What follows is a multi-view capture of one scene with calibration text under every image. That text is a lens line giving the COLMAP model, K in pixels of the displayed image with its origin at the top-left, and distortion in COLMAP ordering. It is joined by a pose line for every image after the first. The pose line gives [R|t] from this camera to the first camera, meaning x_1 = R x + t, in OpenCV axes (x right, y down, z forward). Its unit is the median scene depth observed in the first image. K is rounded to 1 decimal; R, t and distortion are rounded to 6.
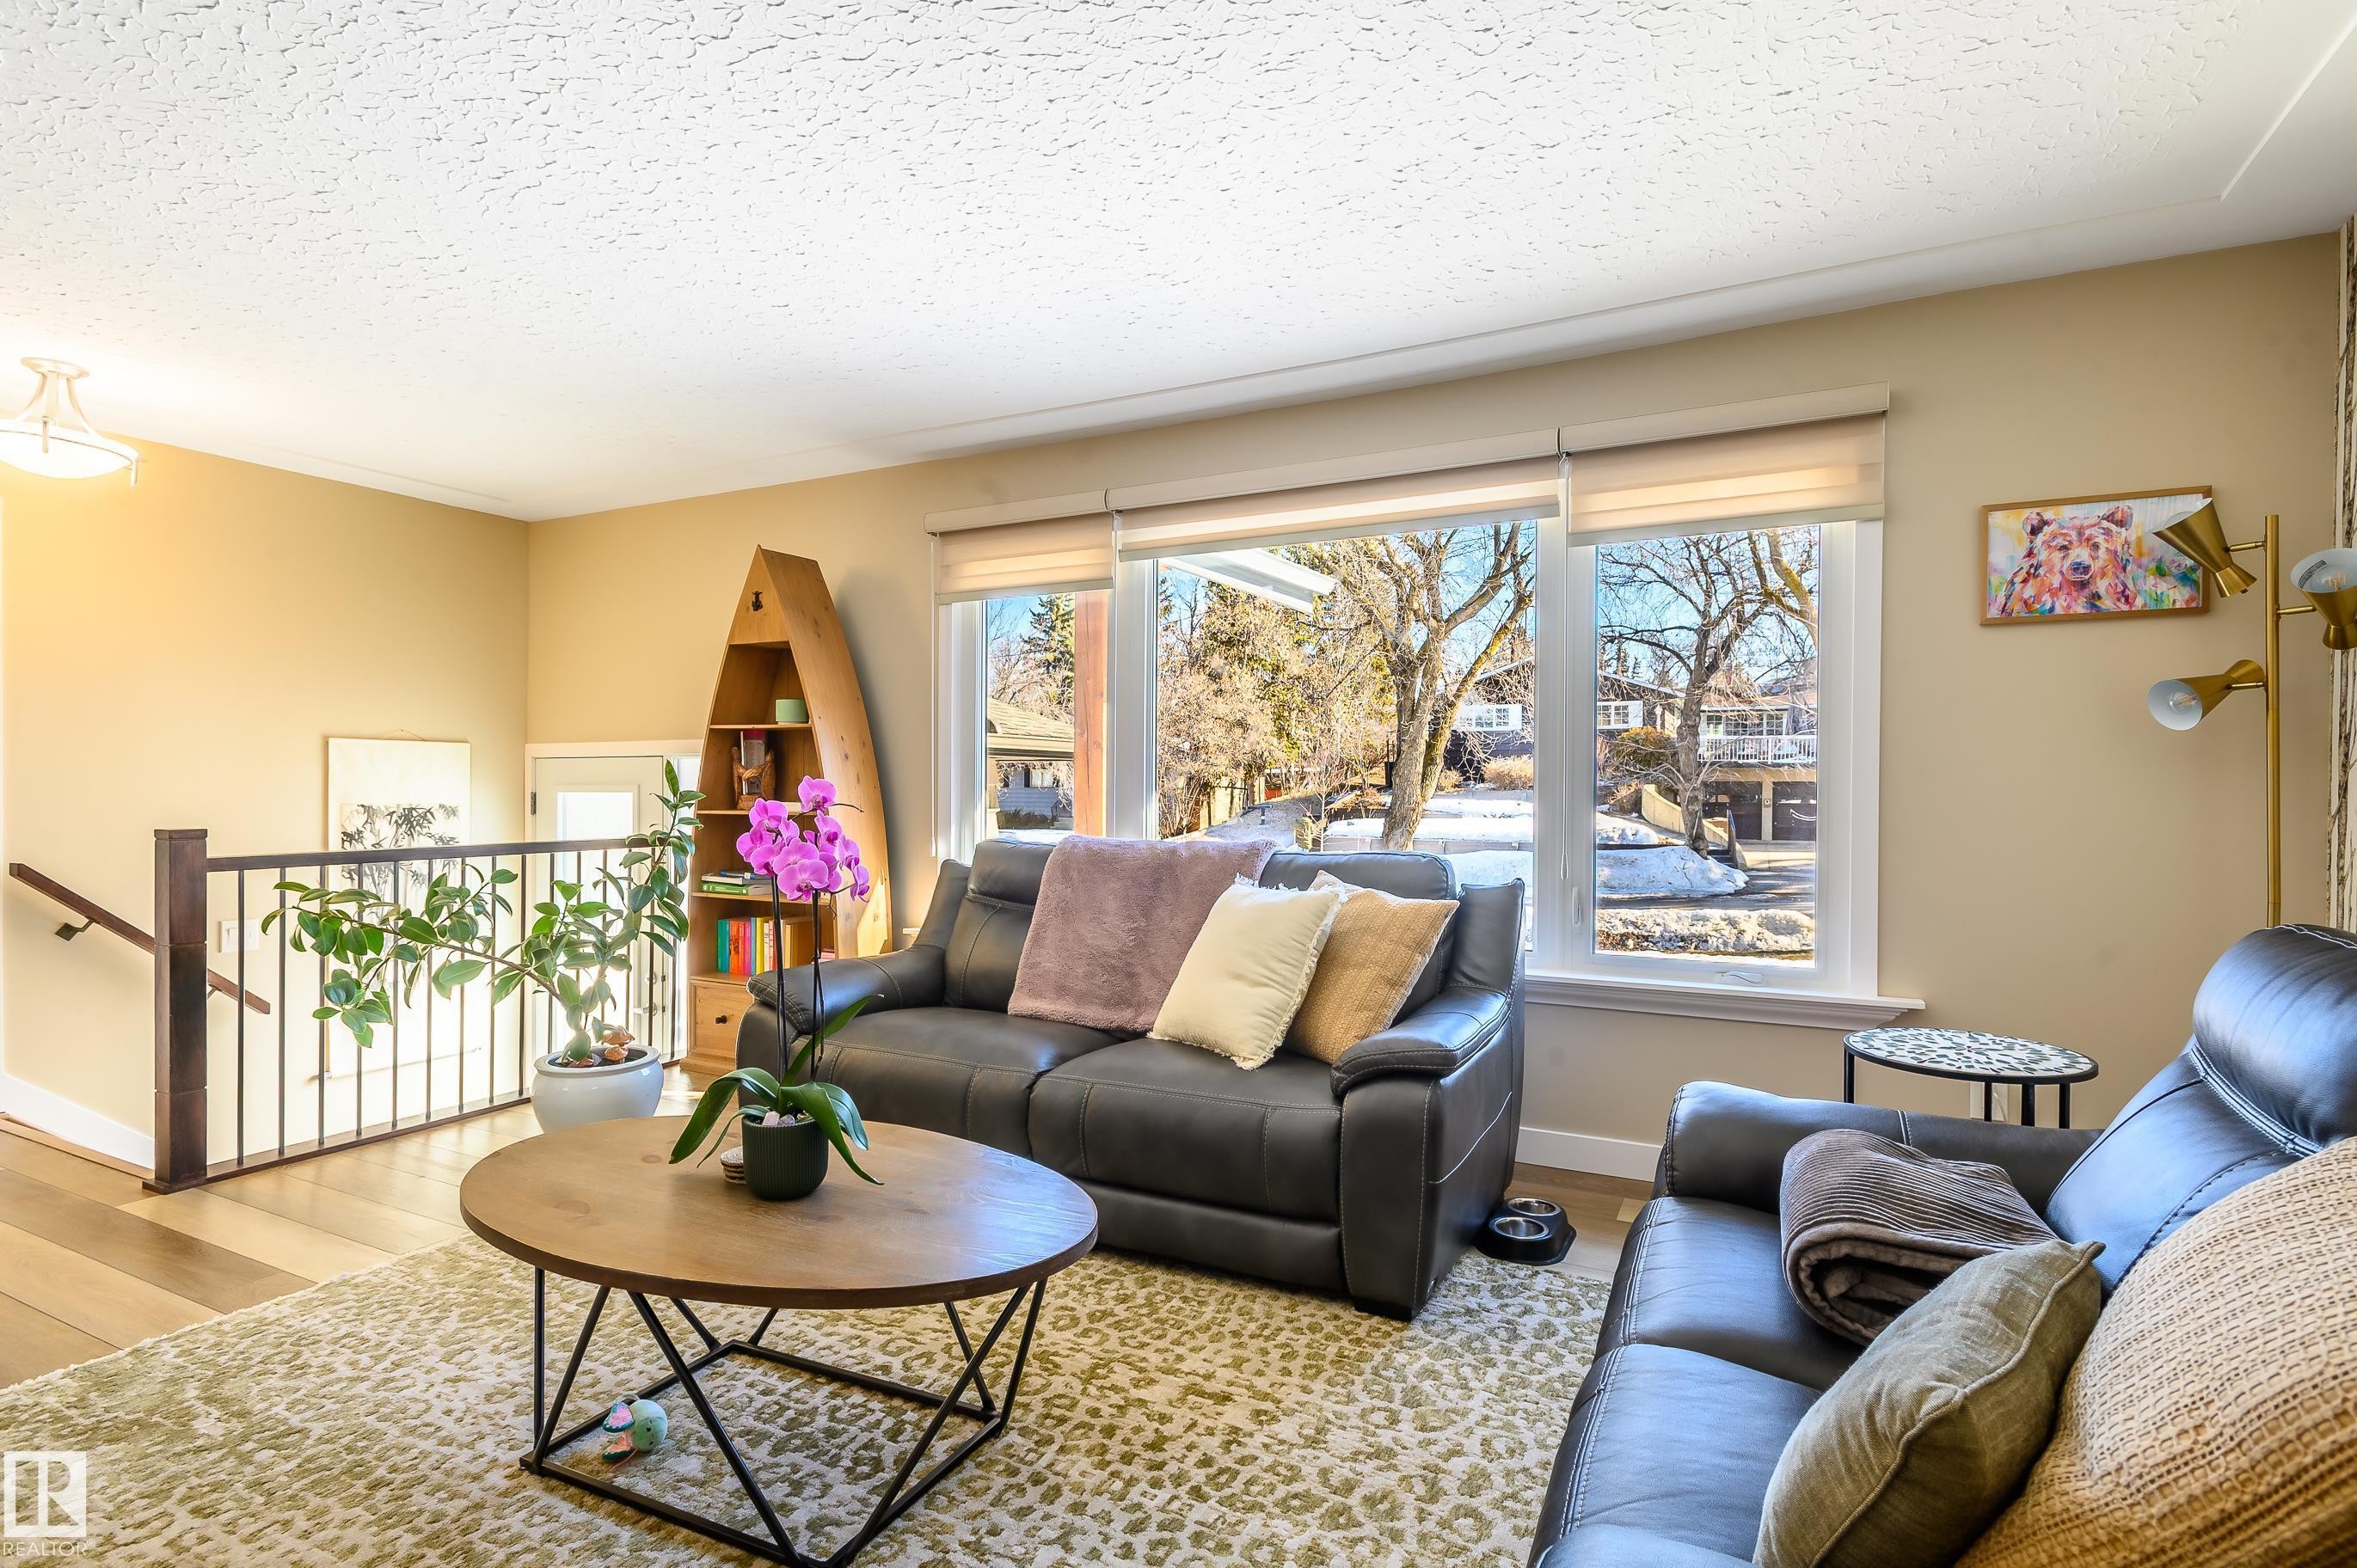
lens RADIAL K [[1153.9, 0, 1192.7], [0, 1153.9, 796.4], [0, 0, 1]] dist [0.003880, -0.002554]
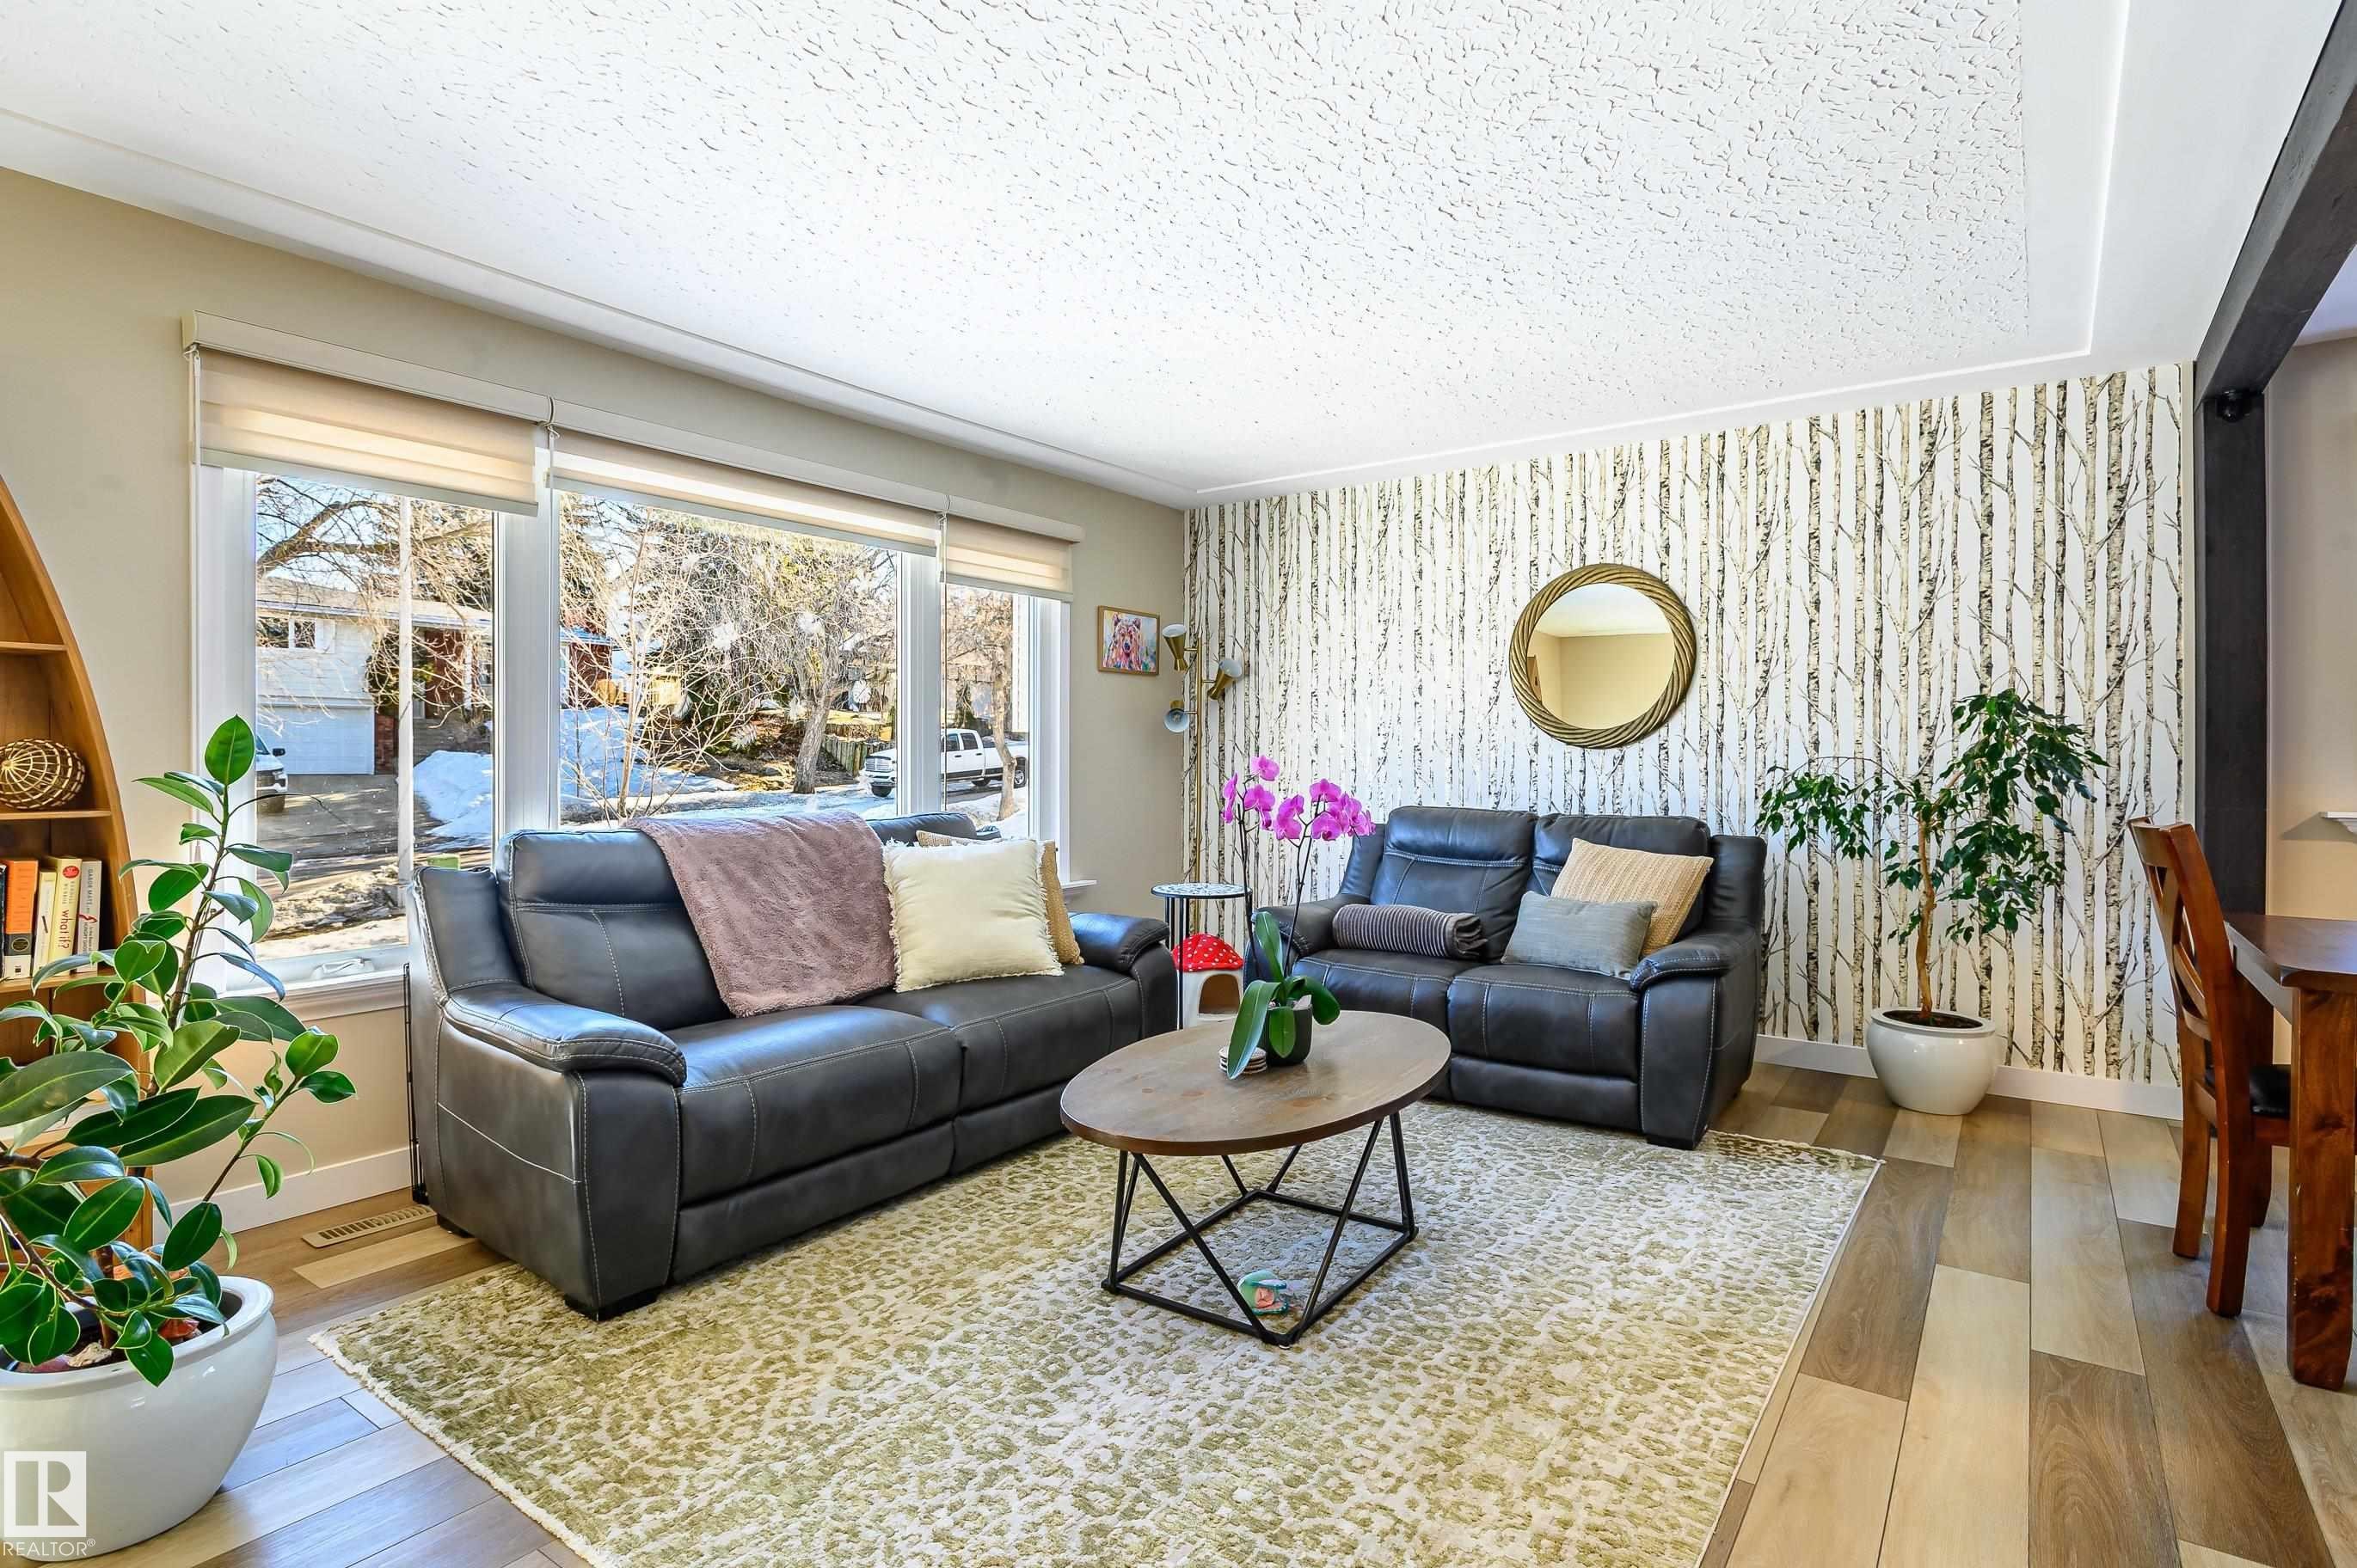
lens RADIAL K [[1153.9, 0, 1190.4], [0, 1153.9, 763.1], [0, 0, 1]] dist [0.003880, -0.002554]
pose [[0.155845, -0.006370, 0.987761, -0.999897], [0.008389, 0.999952, 0.005125, -0.009102], [-0.987746, 0.007487, 0.155891, 0.522275]]
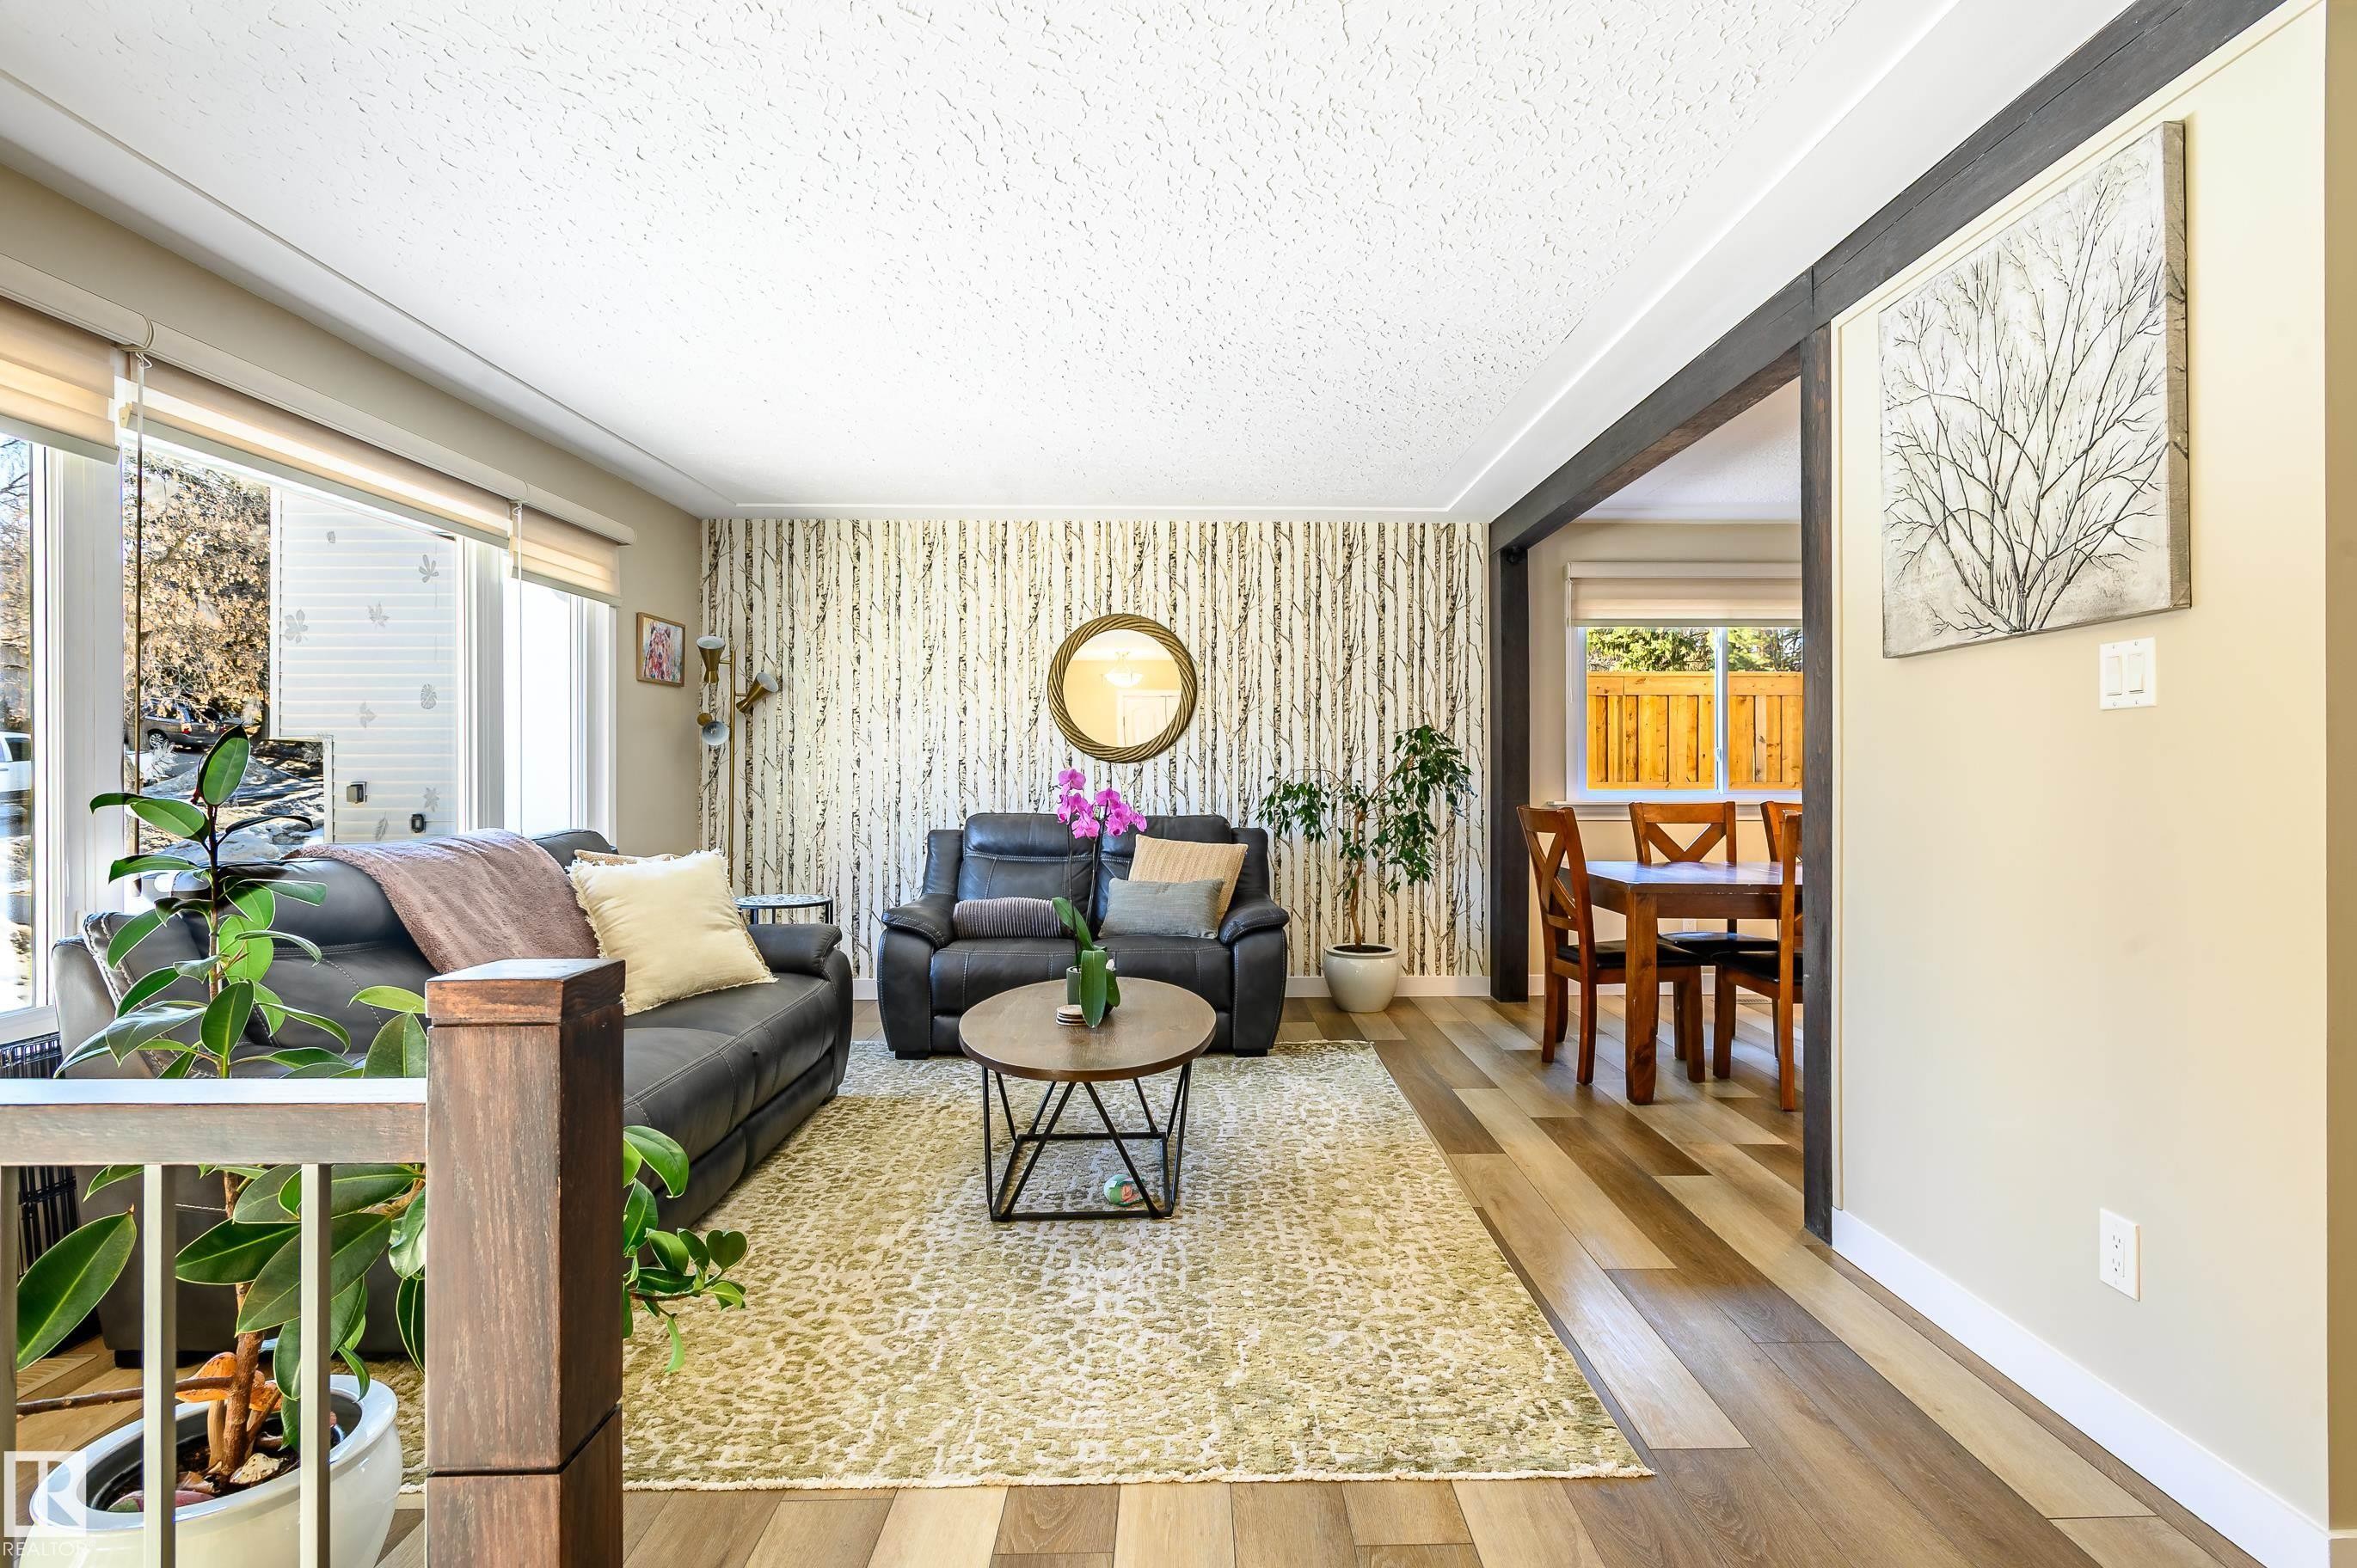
lens RADIAL K [[1153.9, 0, 1175.3], [0, 1153.9, 769.3], [0, 0, 1]] dist [0.003880, -0.002554]
pose [[-0.449673, -0.001616, 0.893192, -1.123864], [0.008402, 0.999946, 0.006039, -0.015487], [-0.893154, 0.010220, -0.449636, 0.964141]]
